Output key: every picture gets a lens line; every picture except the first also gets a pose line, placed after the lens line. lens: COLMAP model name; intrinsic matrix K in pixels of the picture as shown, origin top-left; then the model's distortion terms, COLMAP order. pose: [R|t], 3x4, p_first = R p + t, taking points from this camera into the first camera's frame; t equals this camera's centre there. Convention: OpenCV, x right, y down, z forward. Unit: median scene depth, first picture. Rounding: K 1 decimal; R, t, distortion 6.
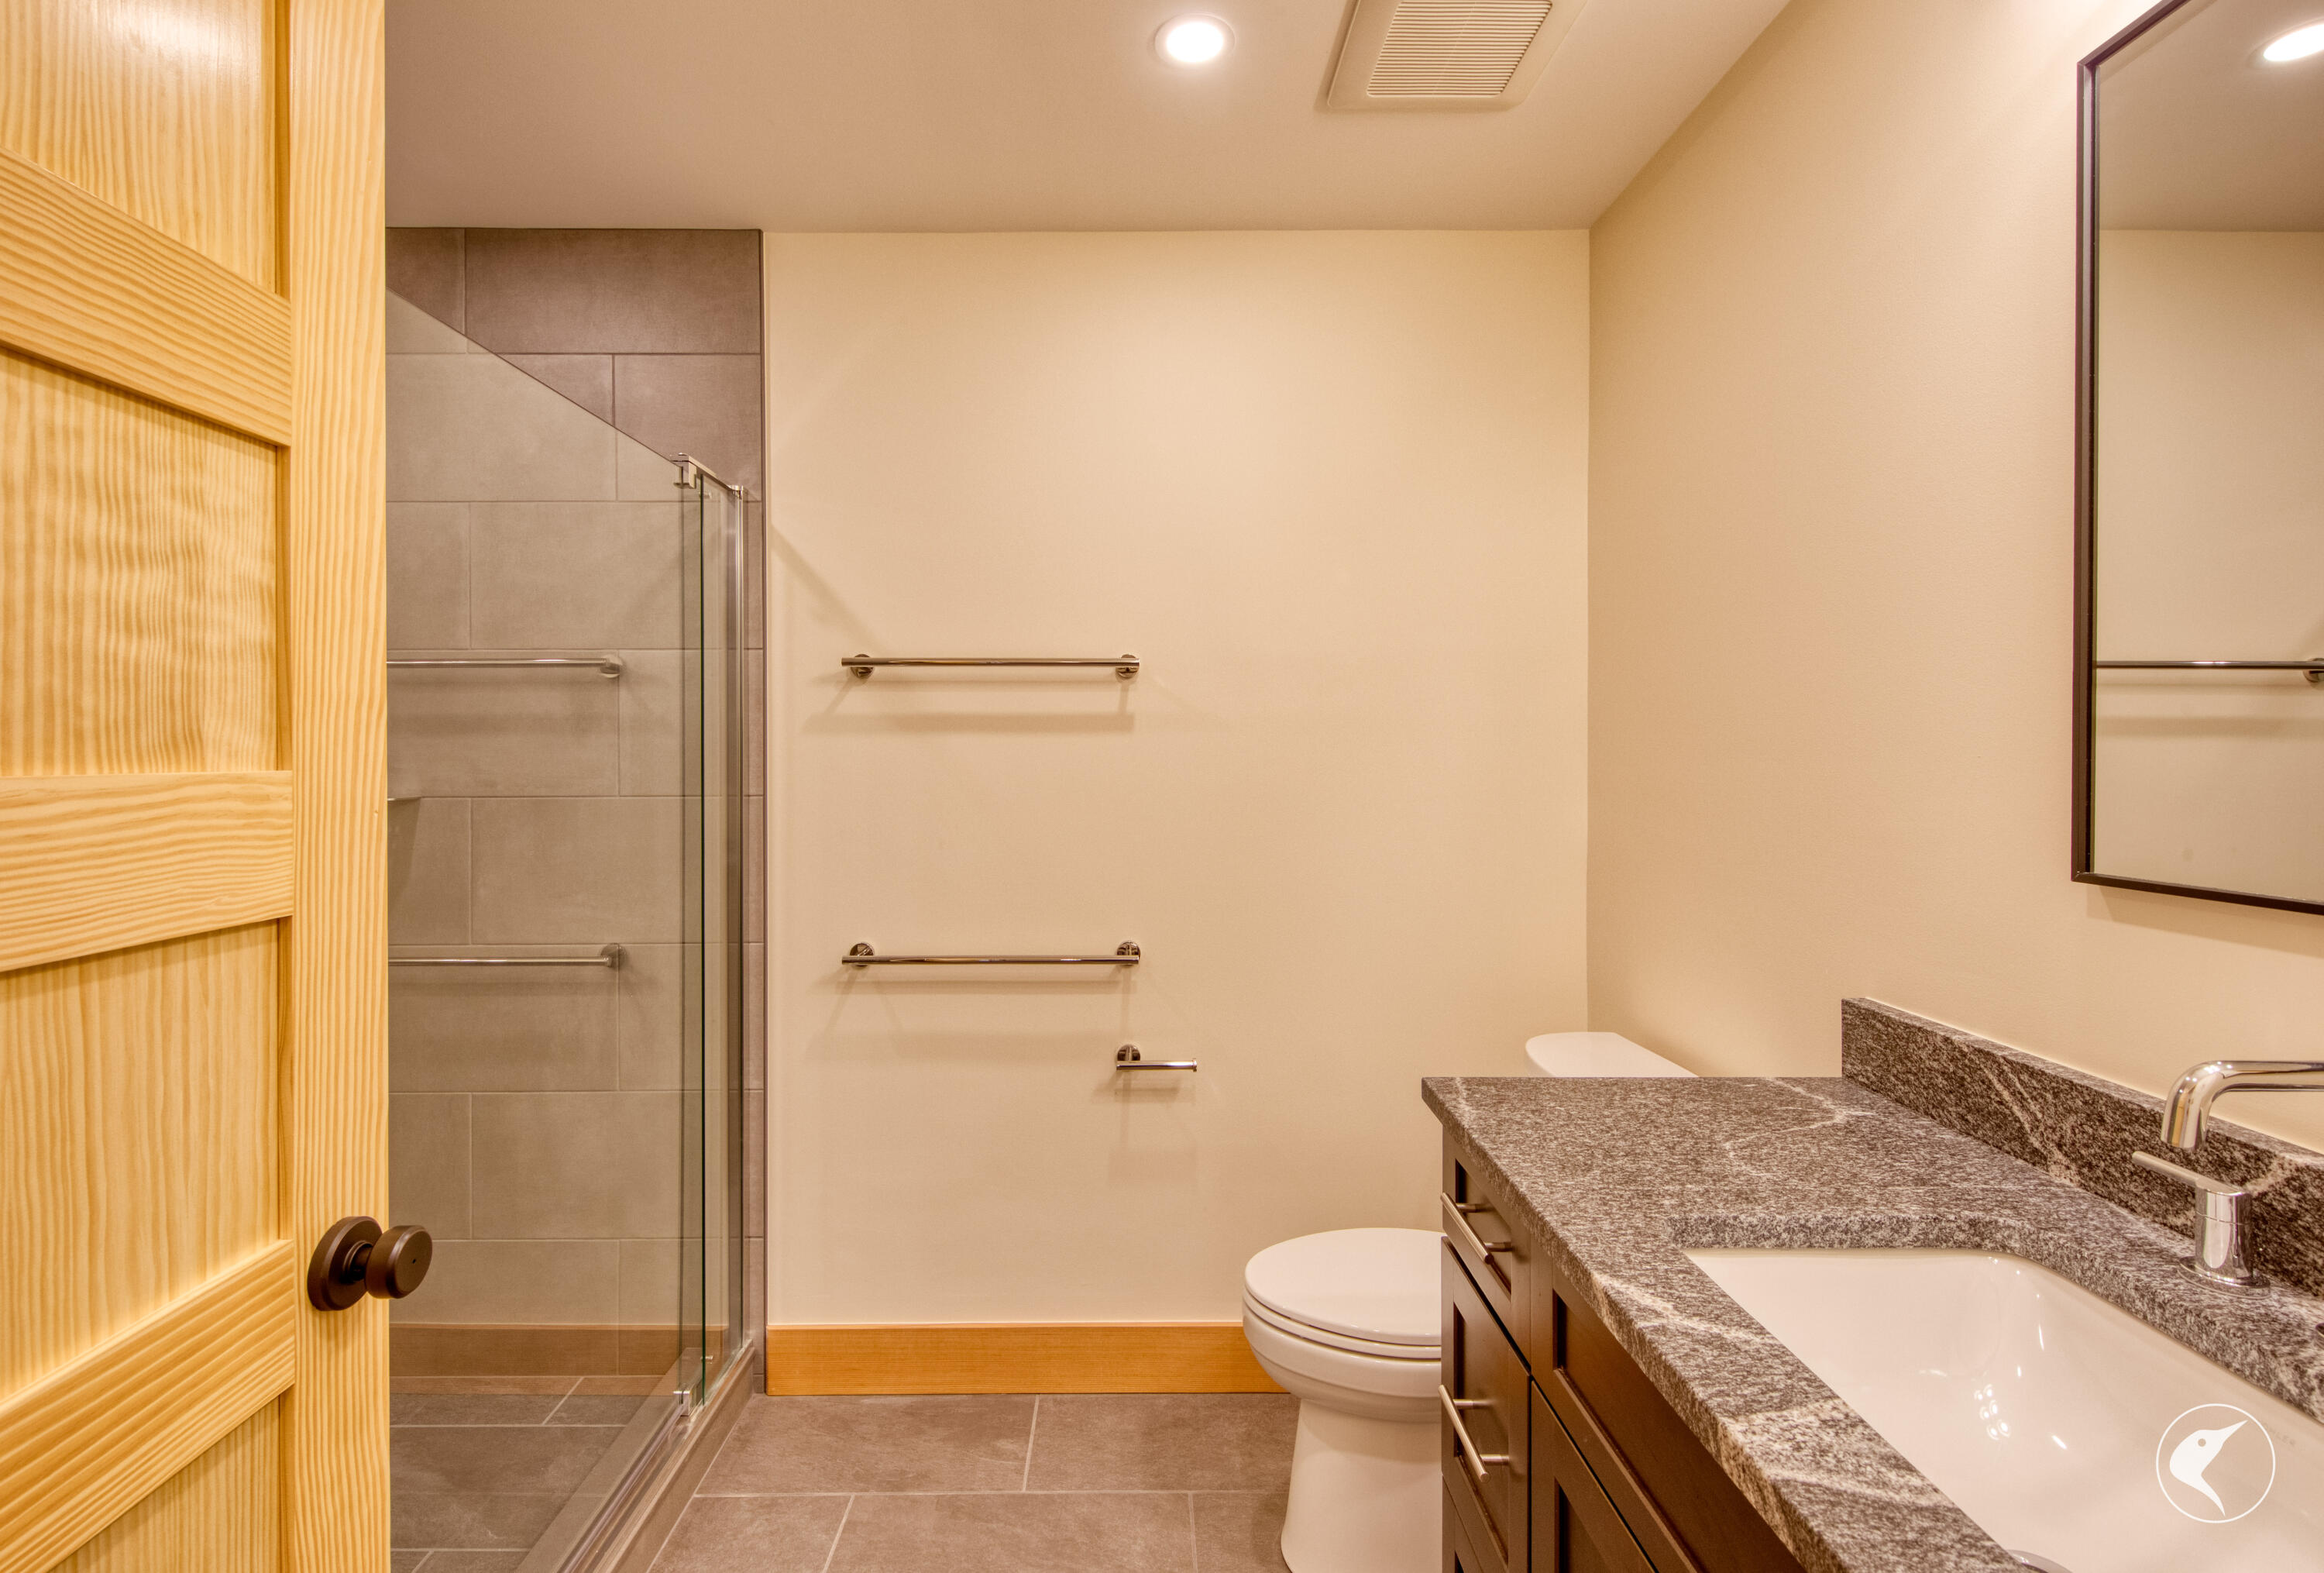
lens RADIAL K [[1068.6, 0, 1150.9], [0, 1068.6, 756.9], [0, 0, 1]] dist [0.020177, -0.009836]
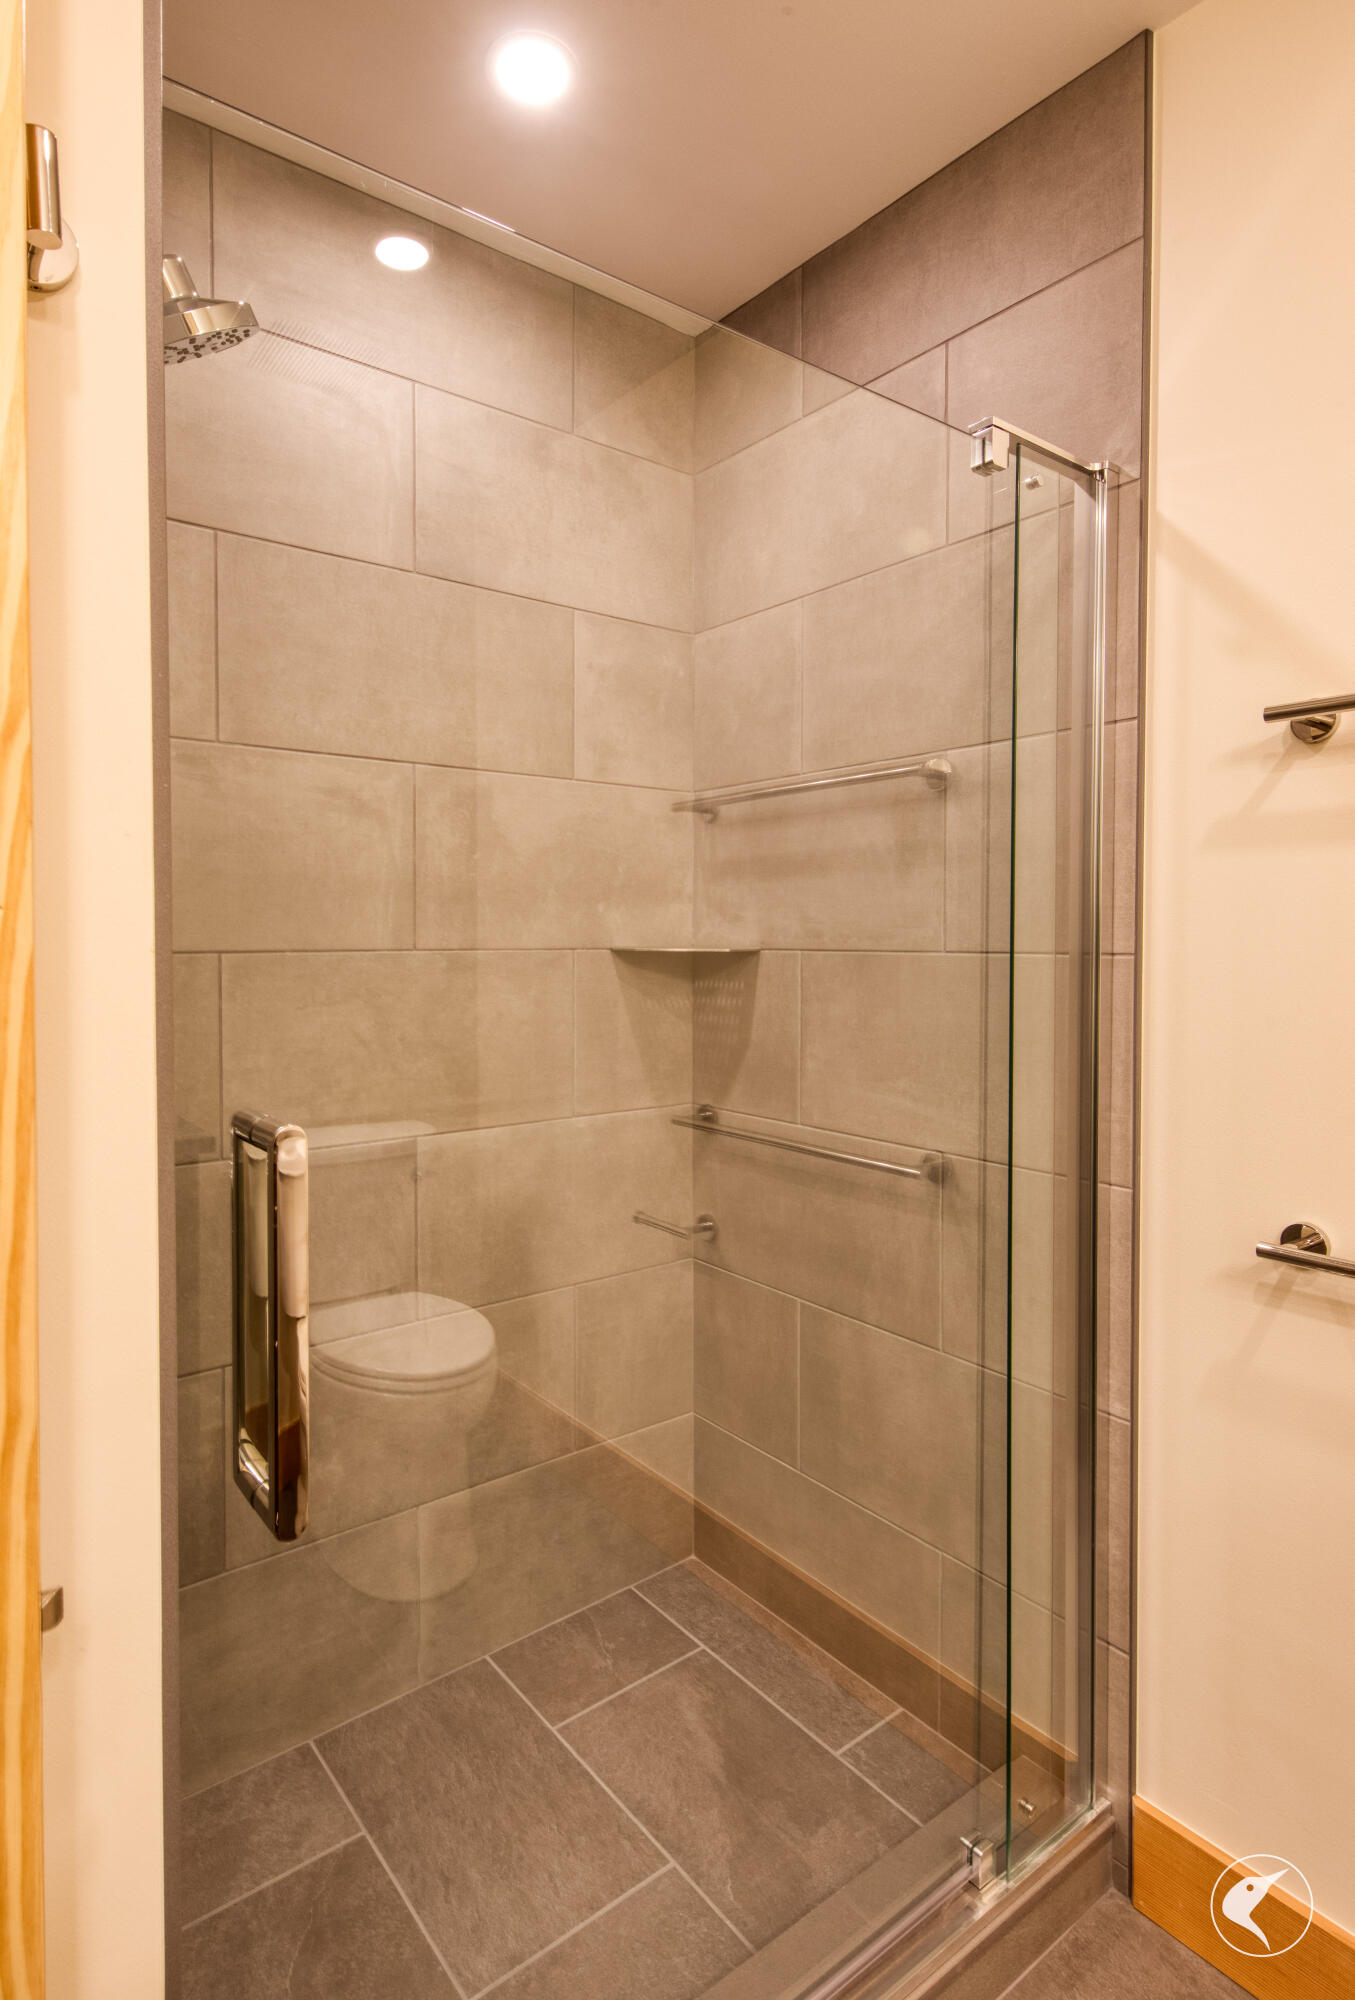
lens RADIAL K [[1080.7, 0, 644.1], [0, 1080.7, 959.6], [0, 0, 1]] dist [0.019953, -0.010808]
pose [[0.591524, 0.019556, -0.806050, -0.034398], [-0.006302, 0.999787, 0.019632, 0.045958], [0.806263, -0.006533, 0.591522, 0.631920]]
